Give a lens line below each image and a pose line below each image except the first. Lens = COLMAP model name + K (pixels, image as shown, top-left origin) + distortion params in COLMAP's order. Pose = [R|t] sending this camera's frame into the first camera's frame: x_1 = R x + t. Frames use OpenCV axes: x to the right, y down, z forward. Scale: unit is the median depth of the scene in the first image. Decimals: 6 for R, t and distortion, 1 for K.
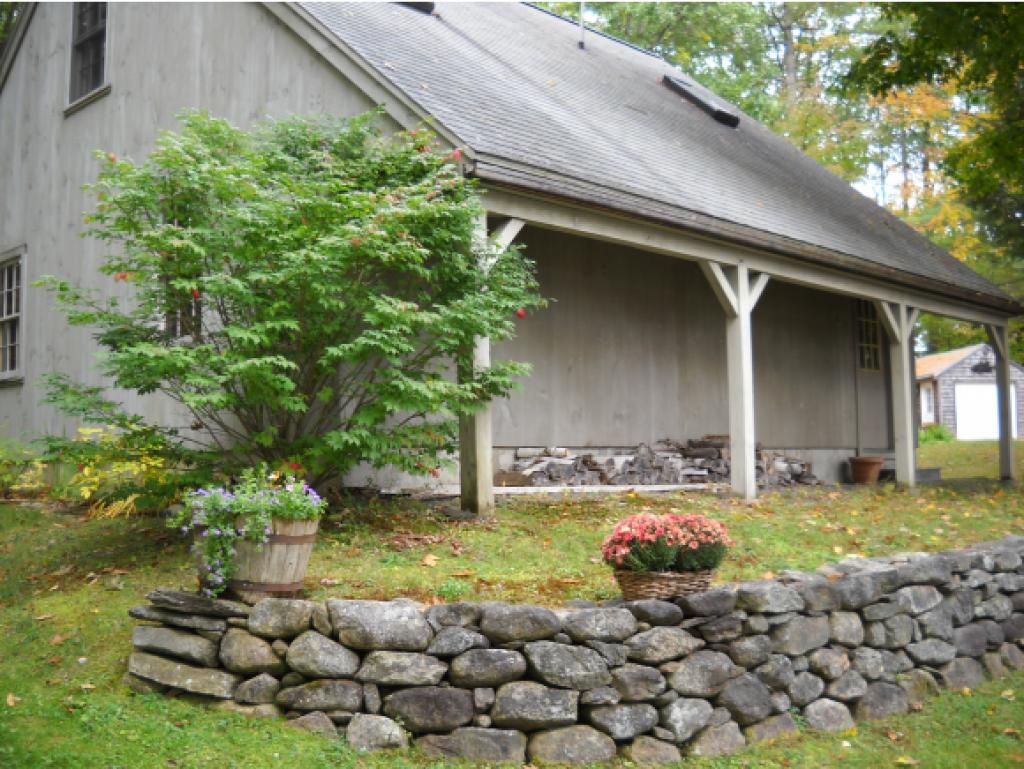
lens RADIAL K [[1160.5, 0, 512.0], [0, 1160.5, 384.5], [0, 0, 1]] dist [-0.260285, 0.236235]
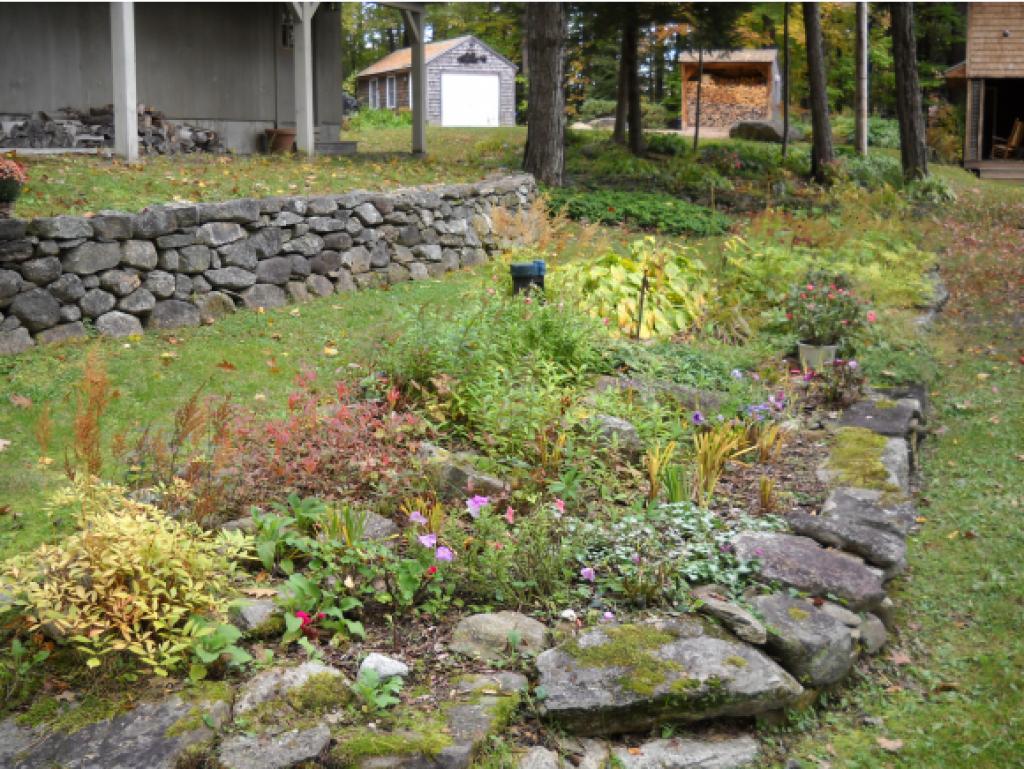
lens RADIAL K [[1160.5, 0, 512.0], [0, 1160.5, 384.5], [0, 0, 1]] dist [-0.260285, 0.236235]
pose [[0.915960, -0.064511, 0.396049, 0.167196], [-0.043588, 0.965156, 0.258018, 0.024472], [-0.398894, -0.253597, 0.881233, -0.223890]]
